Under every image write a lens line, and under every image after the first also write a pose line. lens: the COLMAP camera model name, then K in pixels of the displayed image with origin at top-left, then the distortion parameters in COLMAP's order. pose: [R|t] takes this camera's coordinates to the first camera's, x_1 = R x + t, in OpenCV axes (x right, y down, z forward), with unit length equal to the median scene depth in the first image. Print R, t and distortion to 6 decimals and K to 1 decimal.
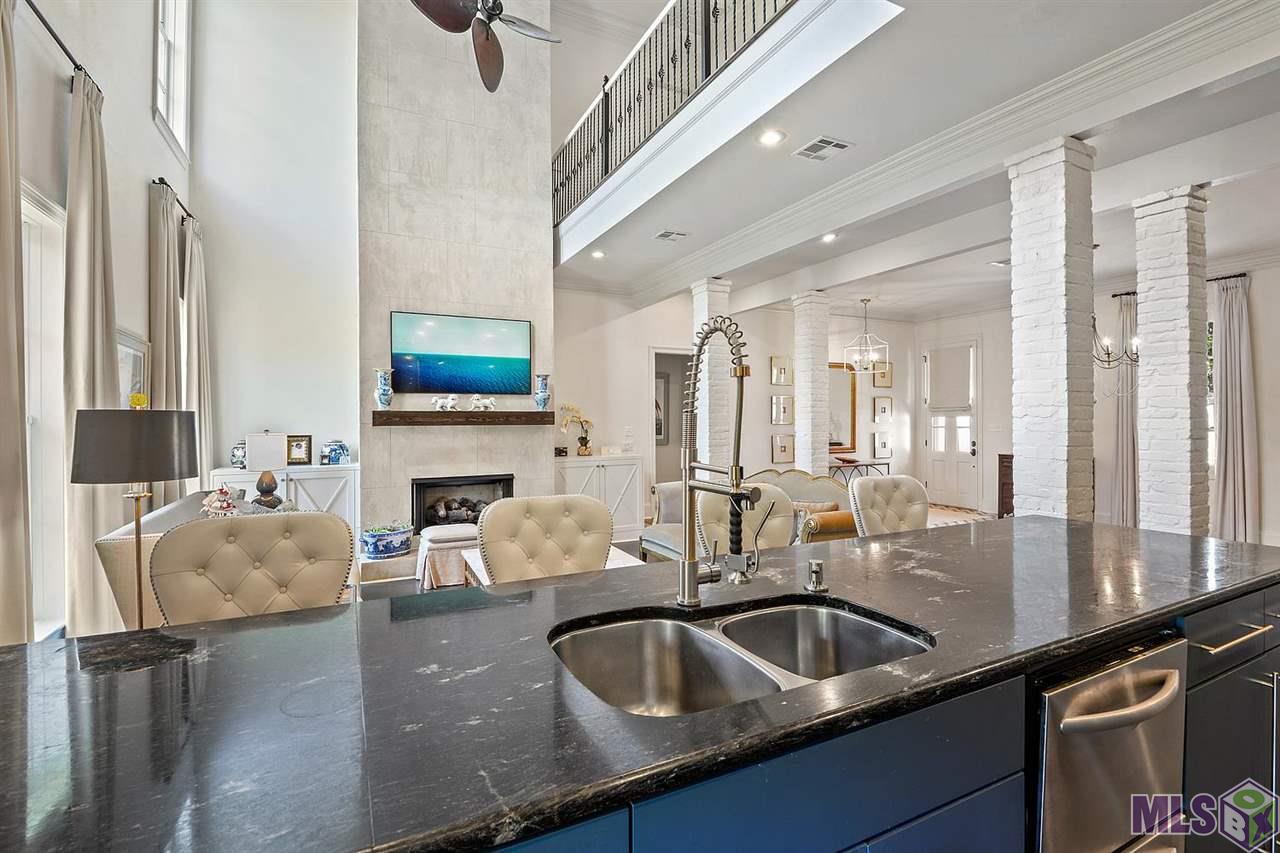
lens RADIAL K [[587.6, 0, 640.0], [0, 587.6, 426.5], [0, 0, 1]] dist [-0.001064, -0.000708]
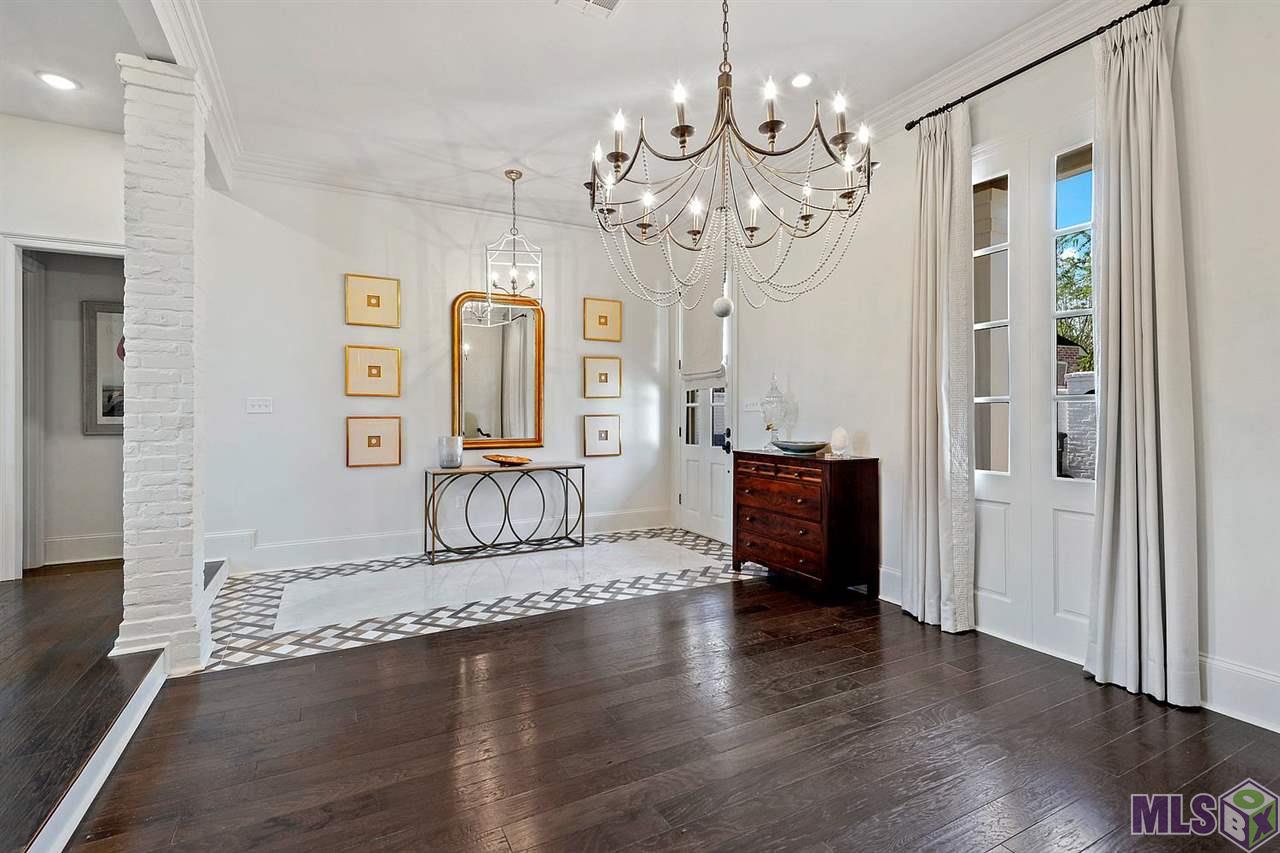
lens RADIAL K [[561.6, 0, 640.0], [0, 561.6, 426.5], [0, 0, 1]] dist [-0.000438, 0.000049]
pose [[0.999122, -0.001562, 0.041856, 0.442187], [0.001323, 0.999983, 0.005734, 0.019693], [-0.041864, -0.005674, 0.999107, 0.424720]]
